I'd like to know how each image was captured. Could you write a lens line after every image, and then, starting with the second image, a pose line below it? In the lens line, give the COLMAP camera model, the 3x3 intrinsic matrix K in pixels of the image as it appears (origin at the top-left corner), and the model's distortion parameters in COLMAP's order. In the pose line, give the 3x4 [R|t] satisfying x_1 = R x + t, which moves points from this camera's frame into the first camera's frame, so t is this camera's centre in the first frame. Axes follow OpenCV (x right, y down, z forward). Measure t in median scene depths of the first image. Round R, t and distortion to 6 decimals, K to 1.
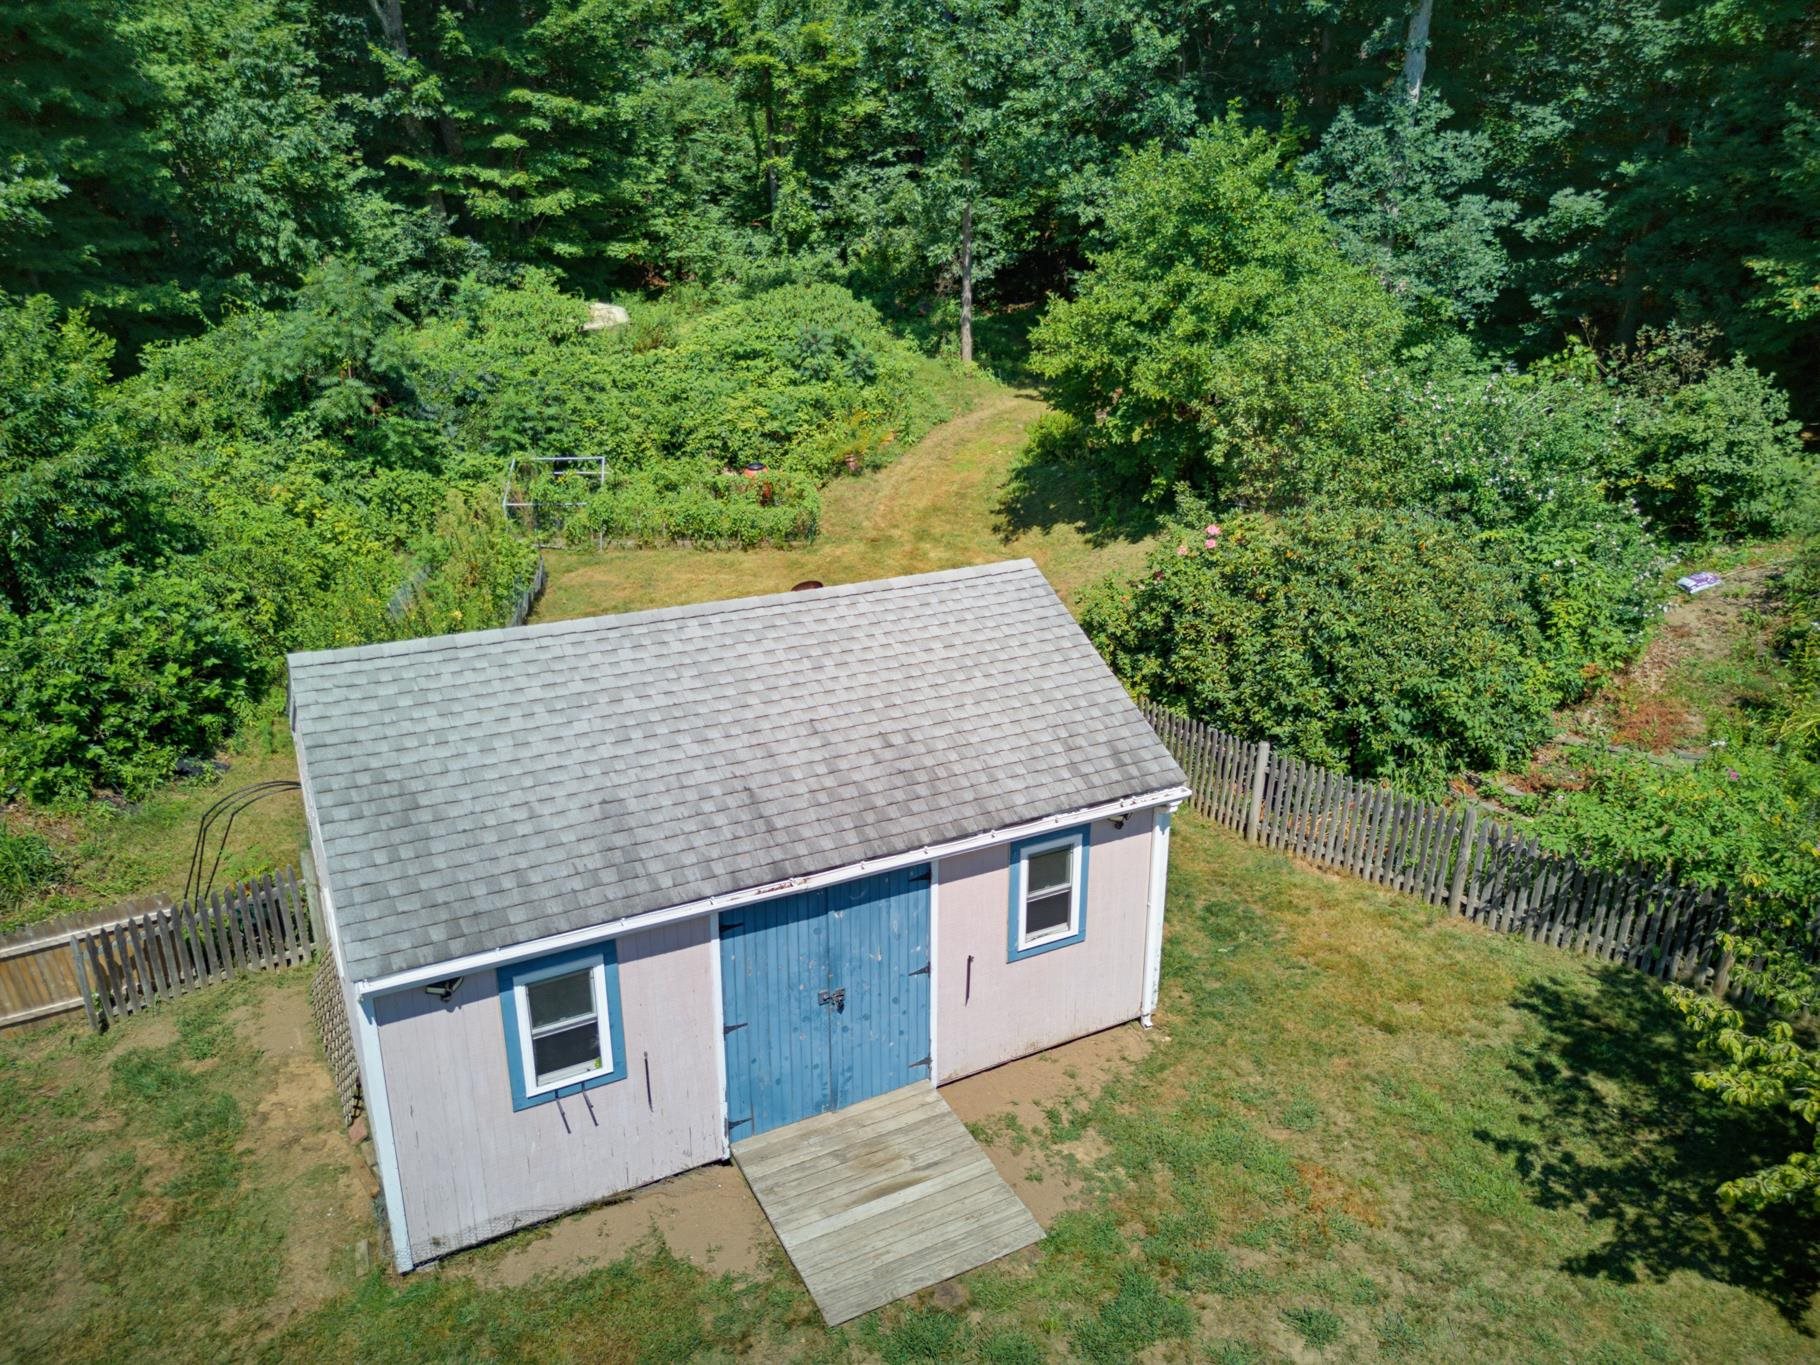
lens RADIAL K [[1279.3, 0, 910.0], [0, 1279.3, 682.5], [0, 0, 1]] dist [0.067213, -0.071145]
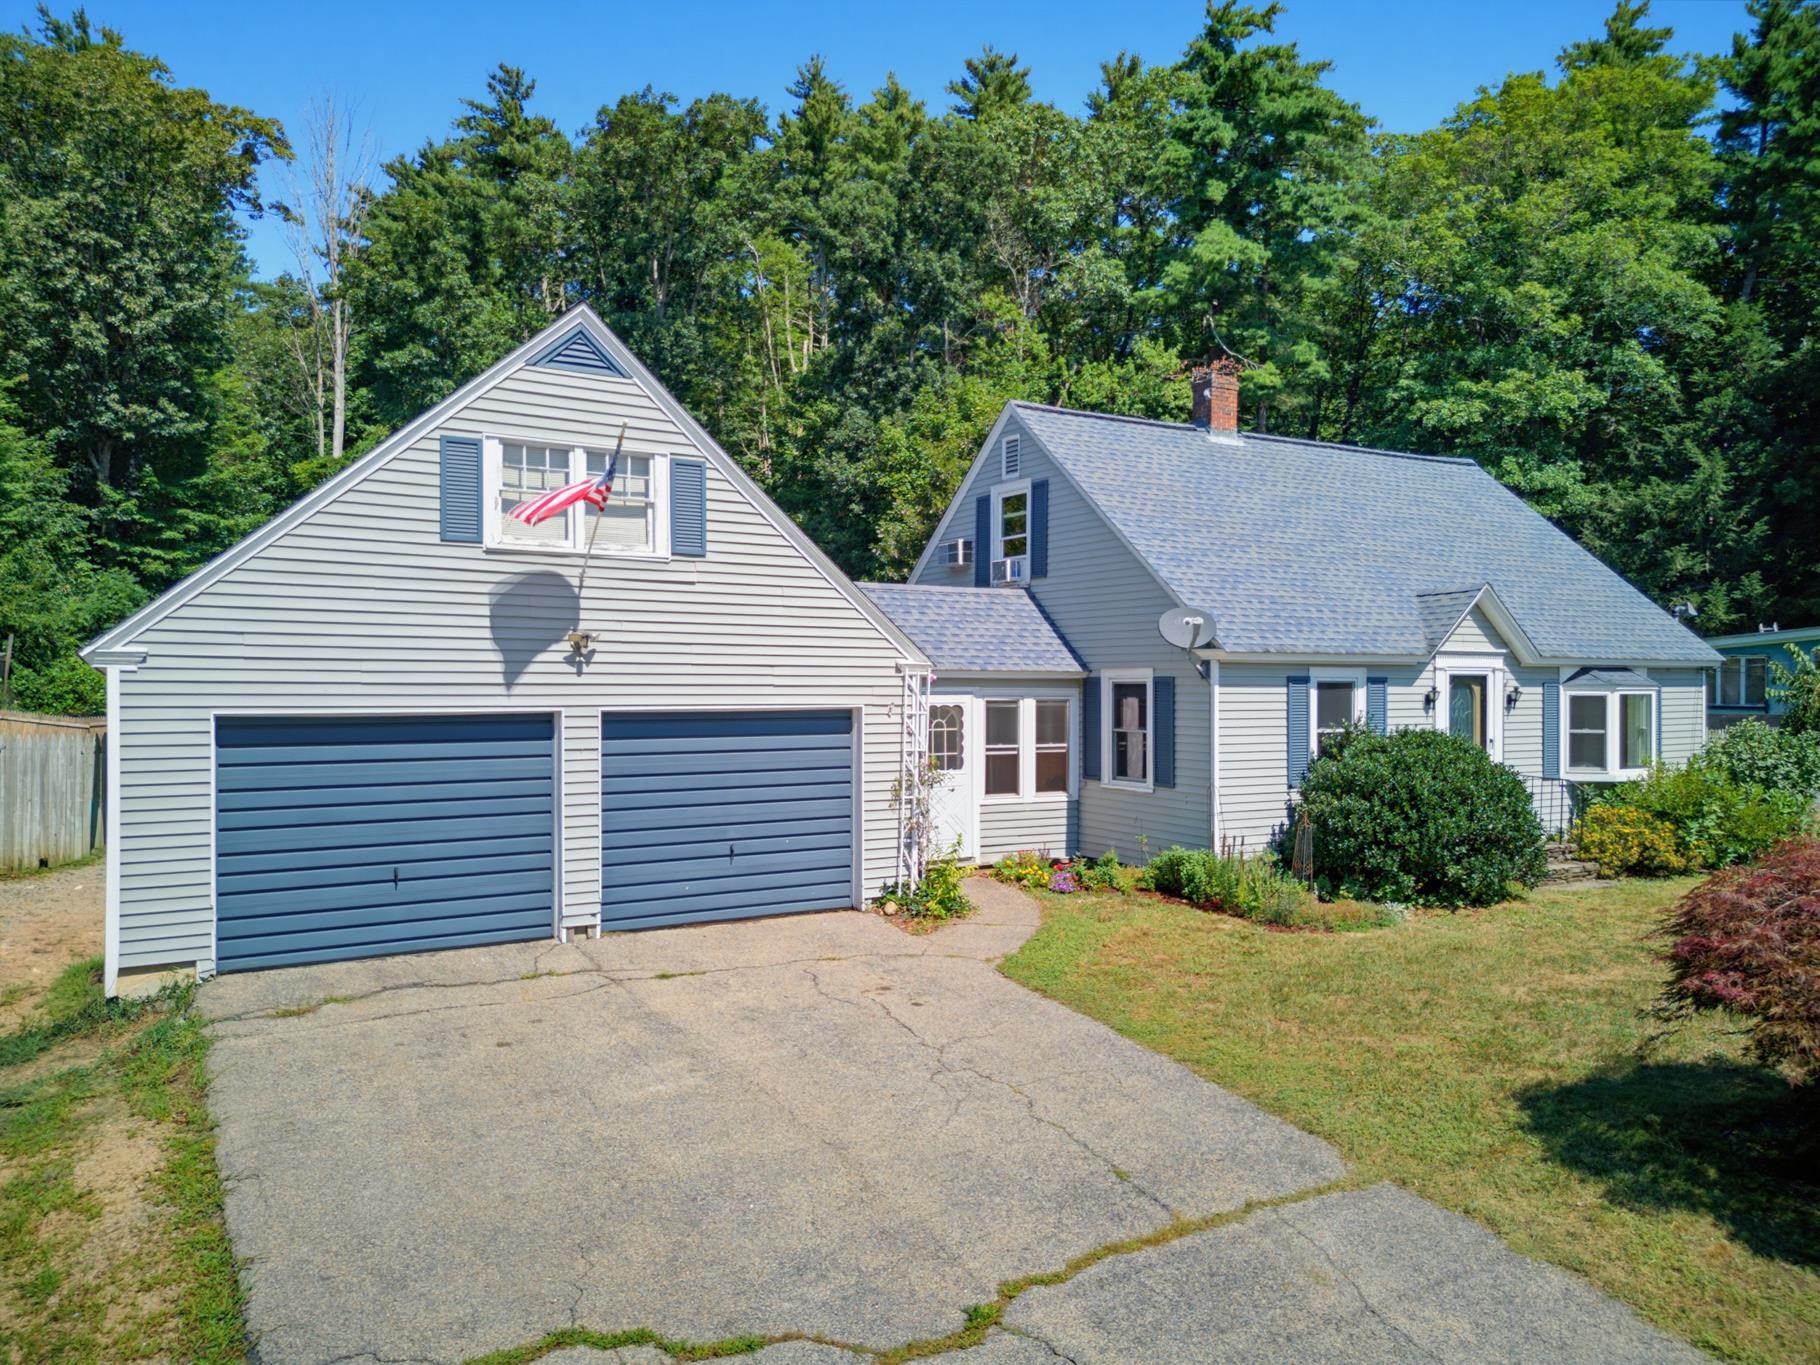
lens RADIAL K [[1290.3, 0, 908.3], [0, 1290.3, 671.1], [0, 0, 1]] dist [0.068069, -0.060824]
pose [[0.936916, 0.008814, 0.349444, 0.008582], [0.112201, 0.939201, -0.324520, 0.571709], [-0.331058, 0.343256, 0.878963, -1.069118]]
